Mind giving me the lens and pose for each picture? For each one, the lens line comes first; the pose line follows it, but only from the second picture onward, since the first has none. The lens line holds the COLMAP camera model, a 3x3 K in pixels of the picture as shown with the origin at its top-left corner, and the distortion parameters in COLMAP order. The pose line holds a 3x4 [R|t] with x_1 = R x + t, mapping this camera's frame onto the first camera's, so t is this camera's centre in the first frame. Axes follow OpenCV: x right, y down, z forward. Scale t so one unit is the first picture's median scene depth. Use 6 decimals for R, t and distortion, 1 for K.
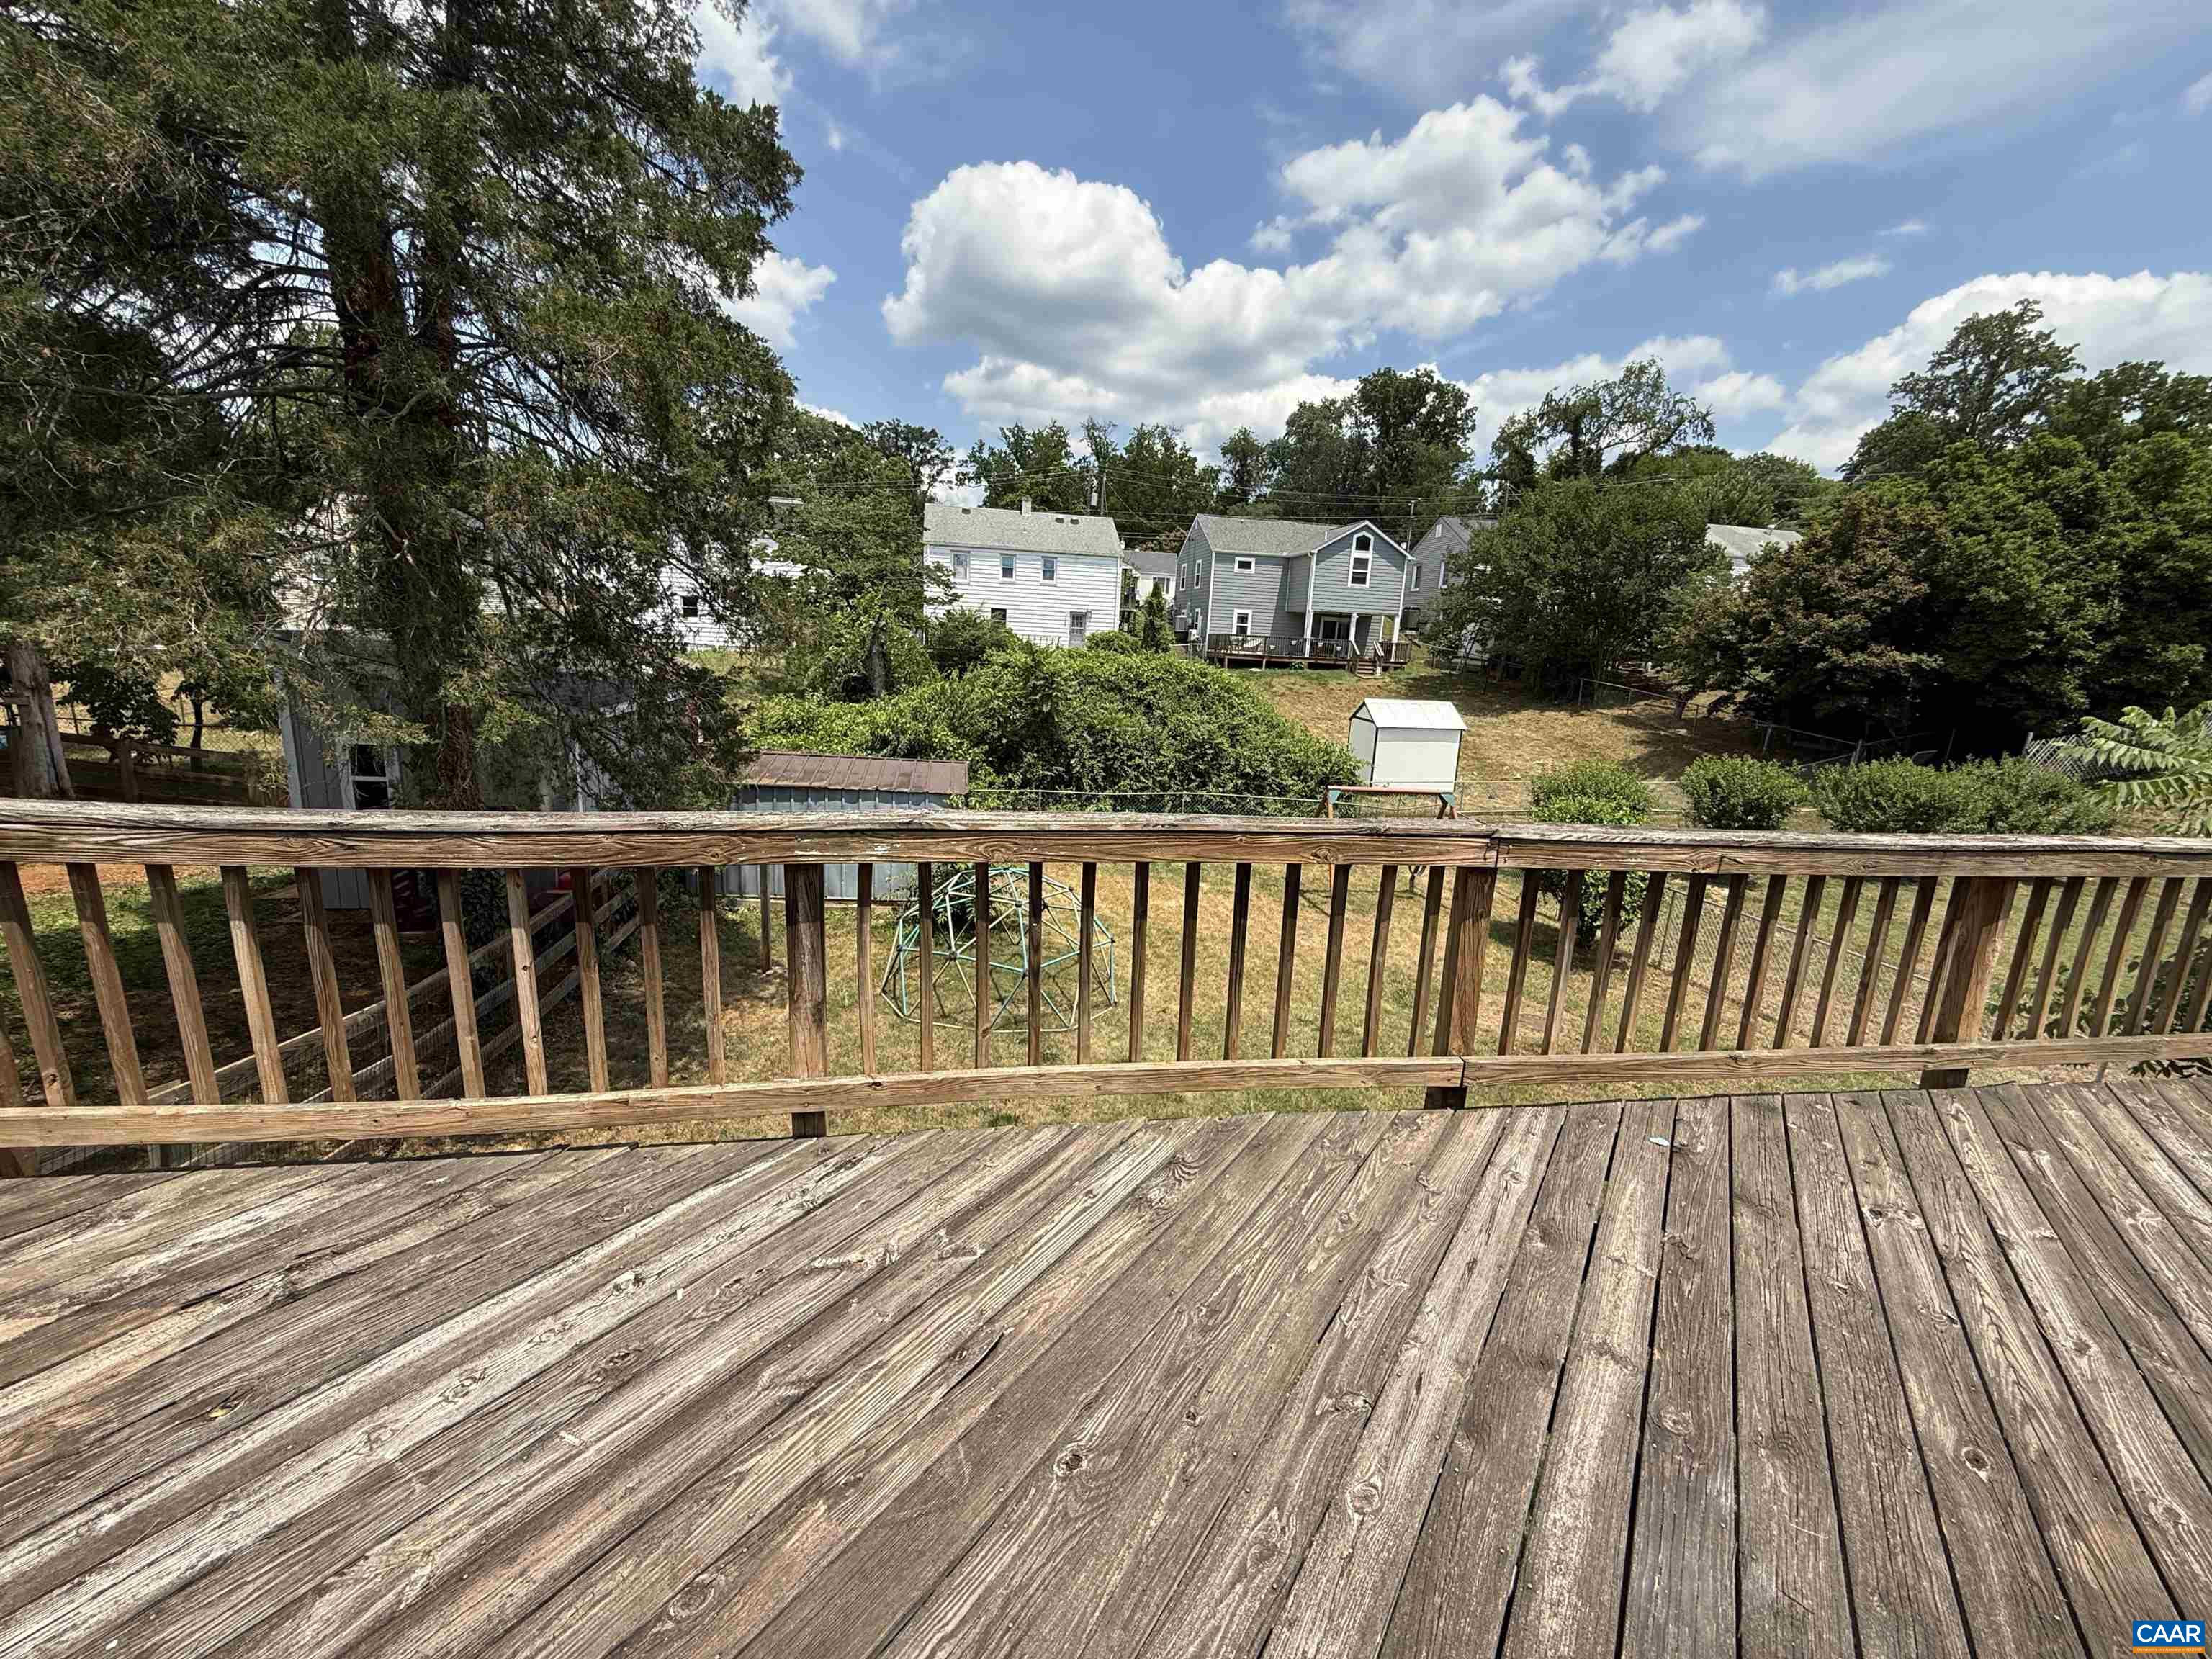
lens RADIAL K [[887.1, 0, 1094.8], [0, 887.1, 826.6], [0, 0, 1]] dist [-0.000717, 0.000503]
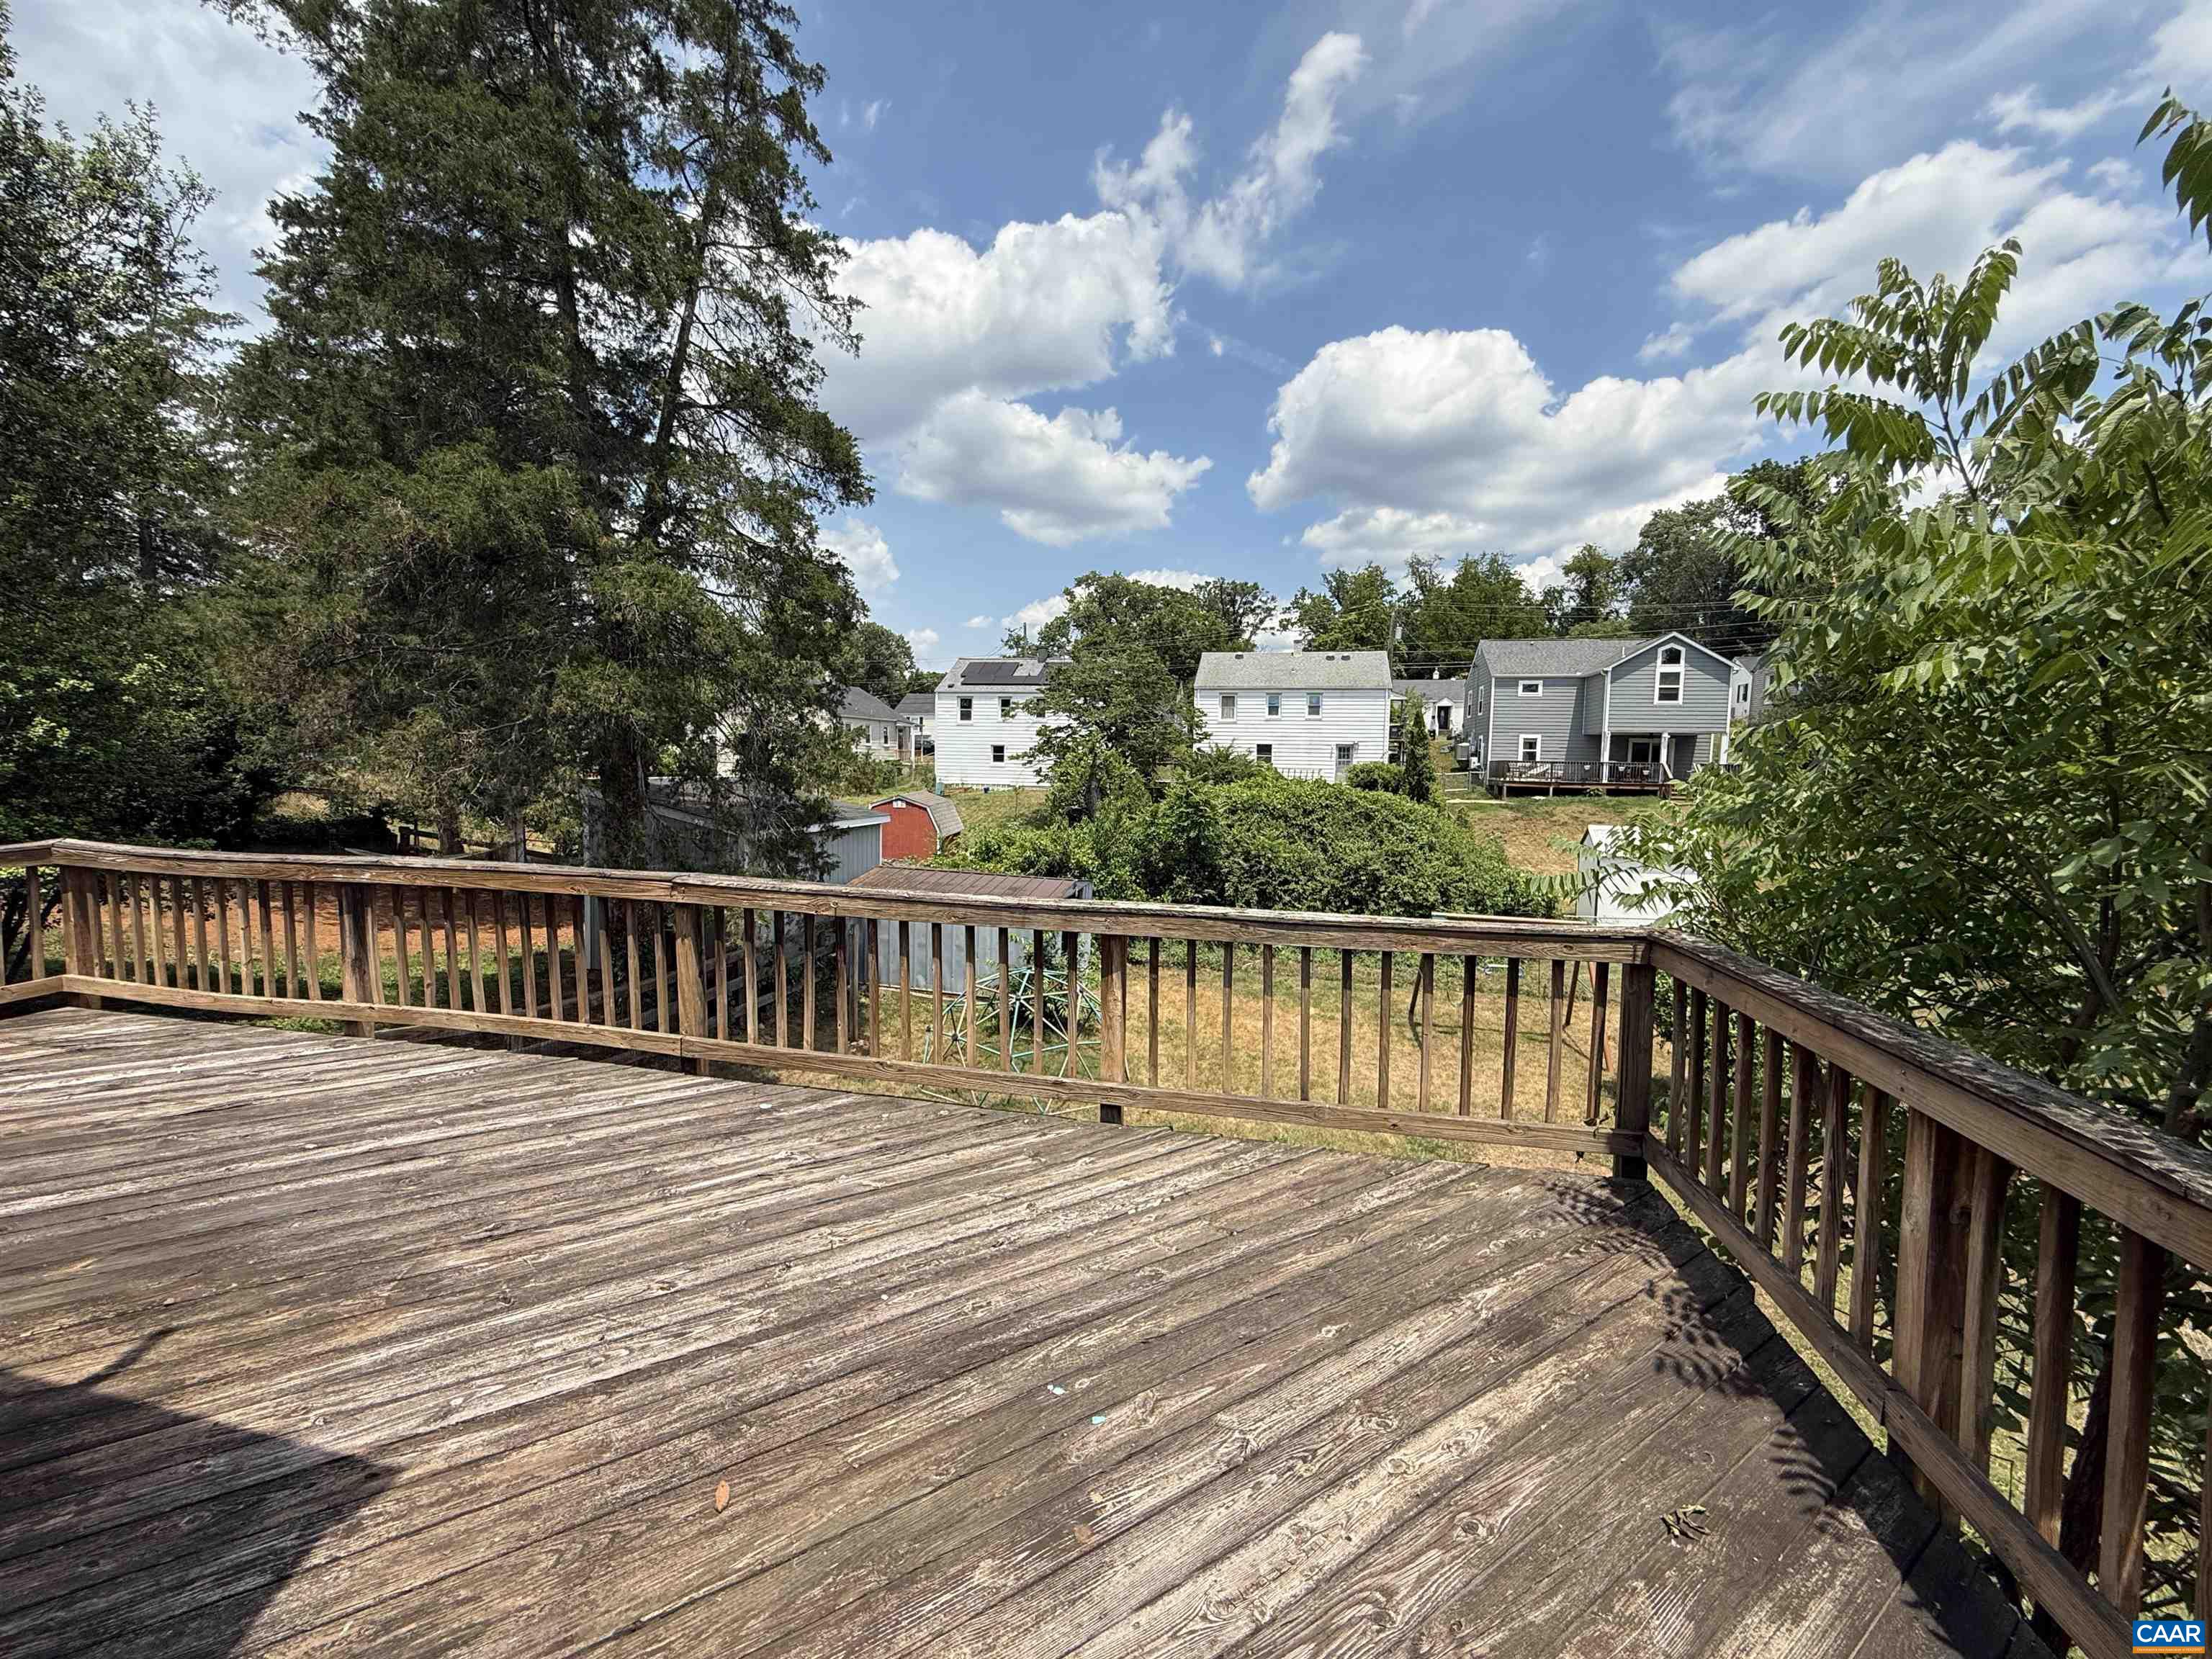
lens RADIAL K [[887.1, 0, 1090.5], [0, 887.1, 809.8], [0, 0, 1]] dist [-0.000717, 0.000503]
pose [[0.922724, -0.012448, -0.385260, 0.099764], [-0.053059, 0.985862, -0.158934, 0.005518], [0.381792, 0.167094, 0.909019, -0.008769]]
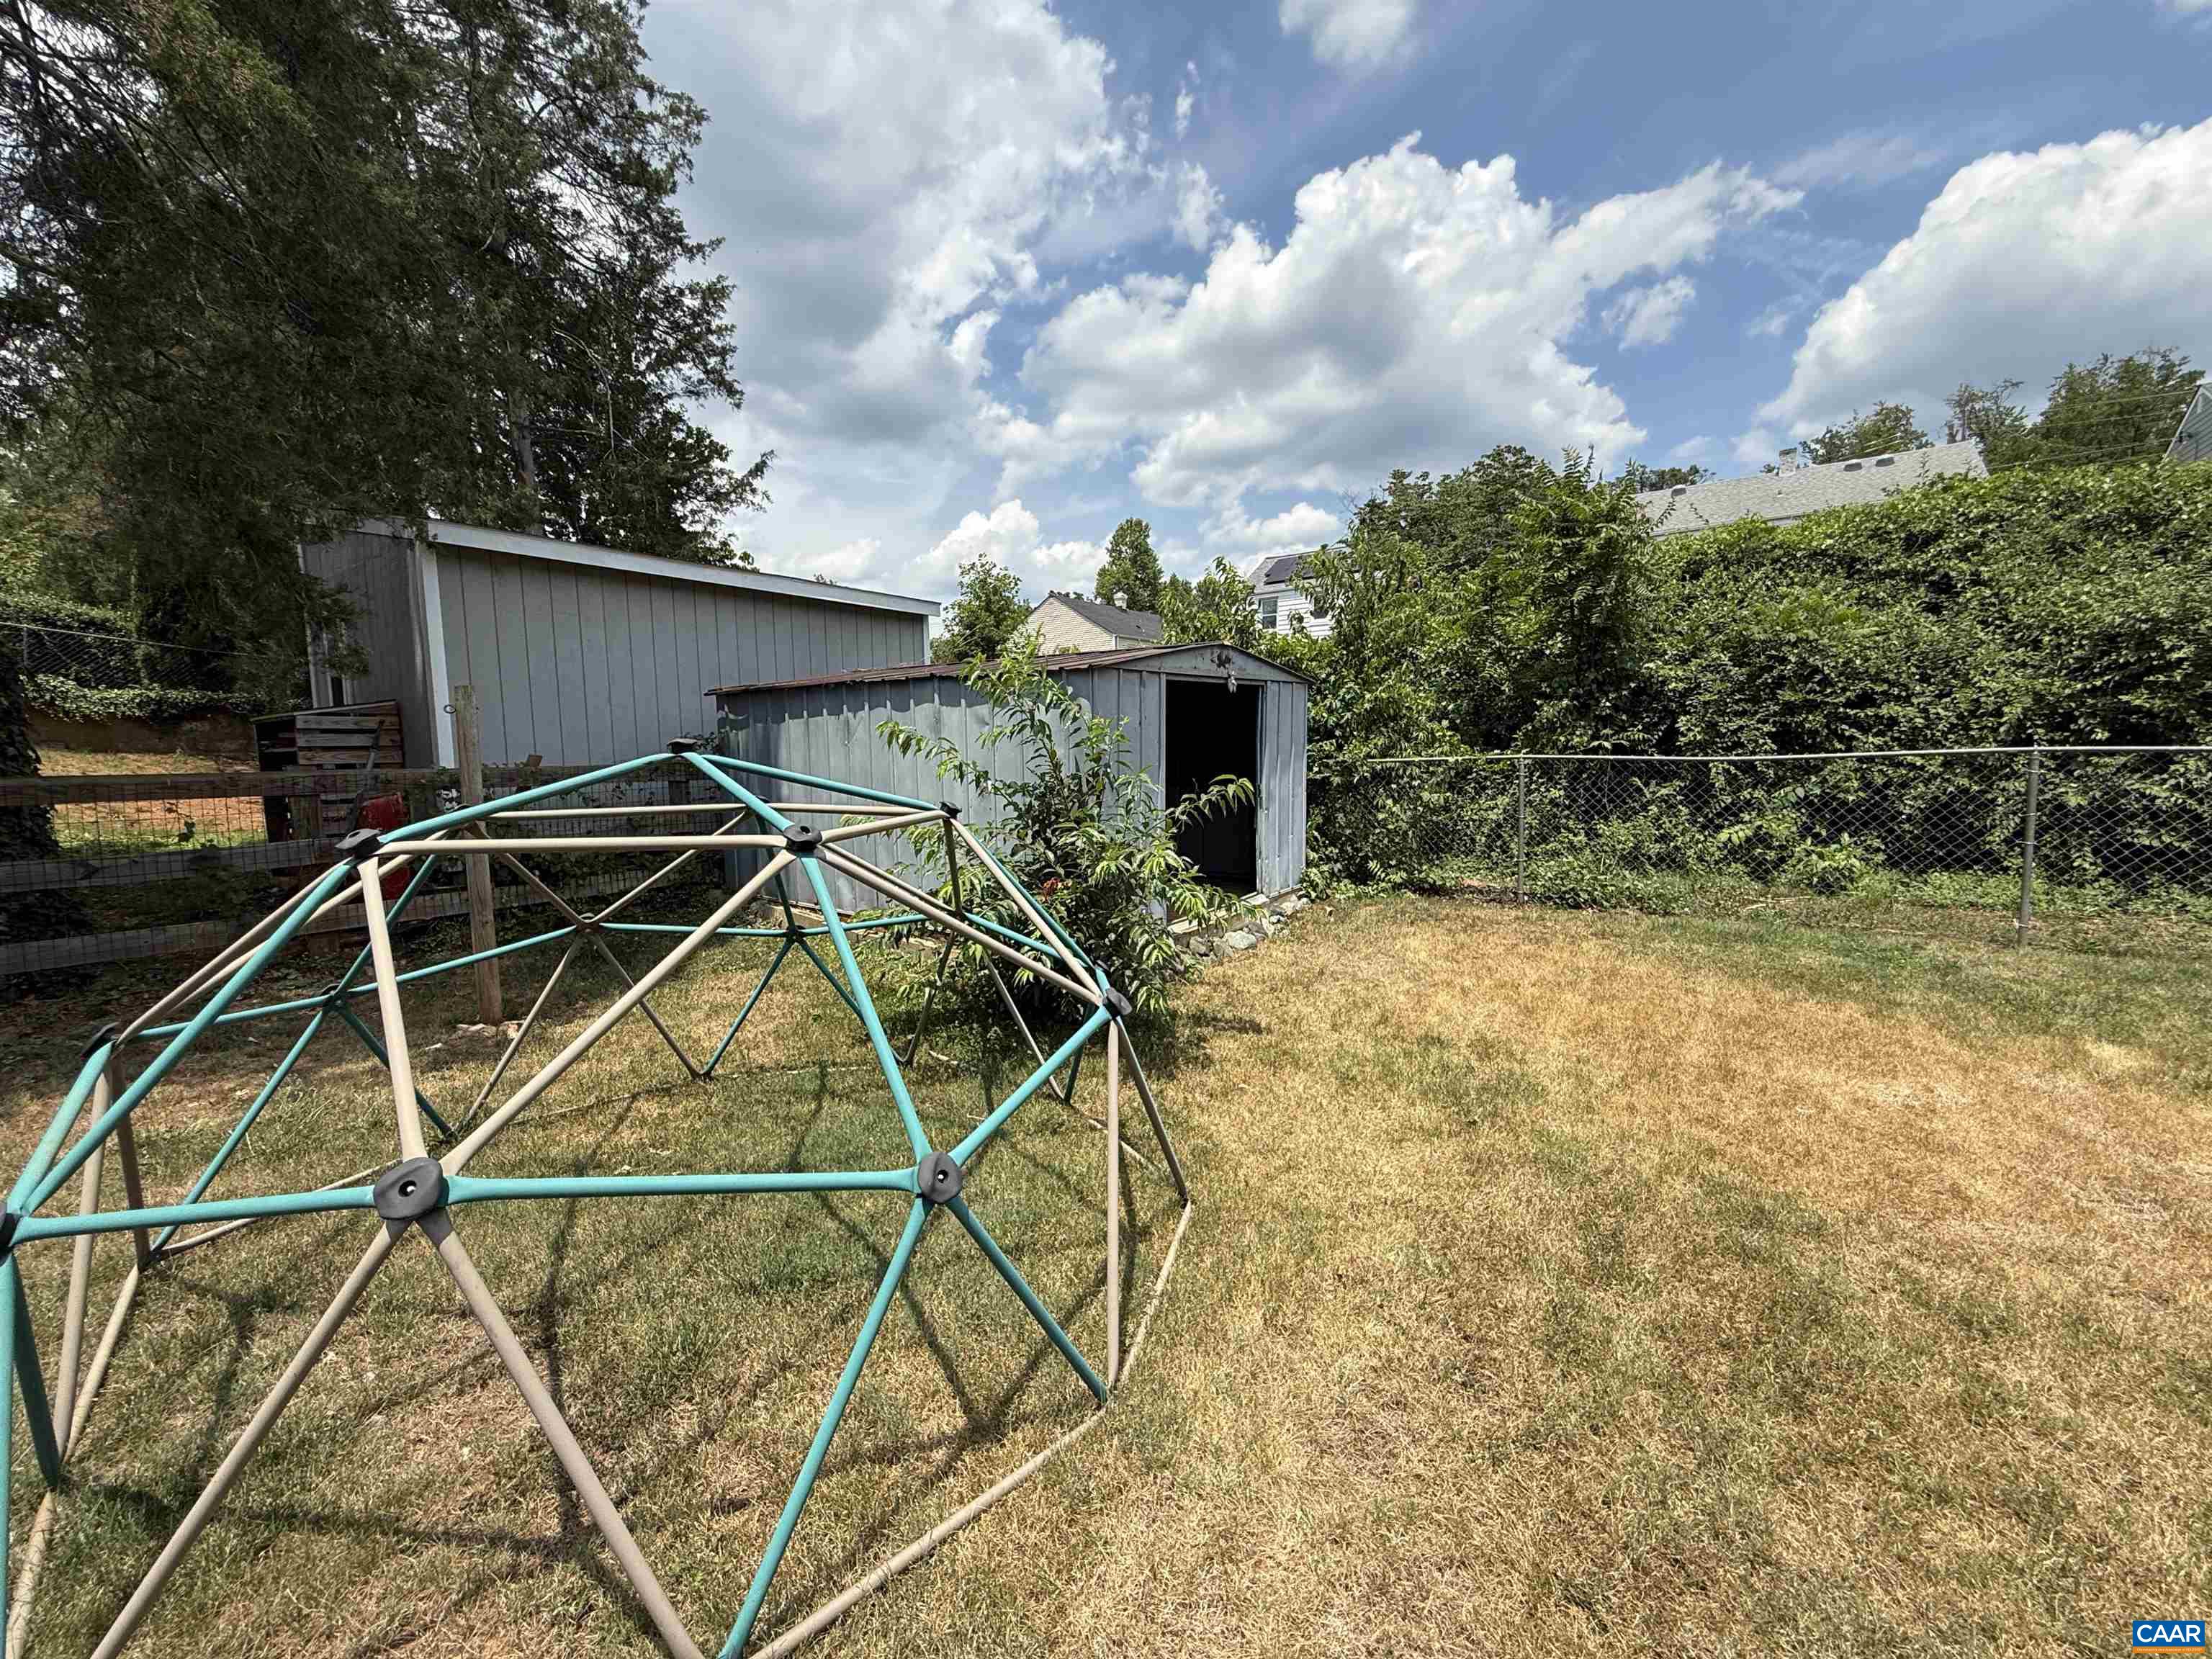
lens RADIAL K [[887.1, 0, 1100.5], [0, 887.1, 827.3], [0, 0, 1]] dist [-0.000717, 0.000503]
pose [[0.699977, -0.005163, -0.714147, 0.036407], [-0.091730, 0.991041, -0.097075, 0.018824], [0.708250, 0.133459, 0.693232, 0.223170]]
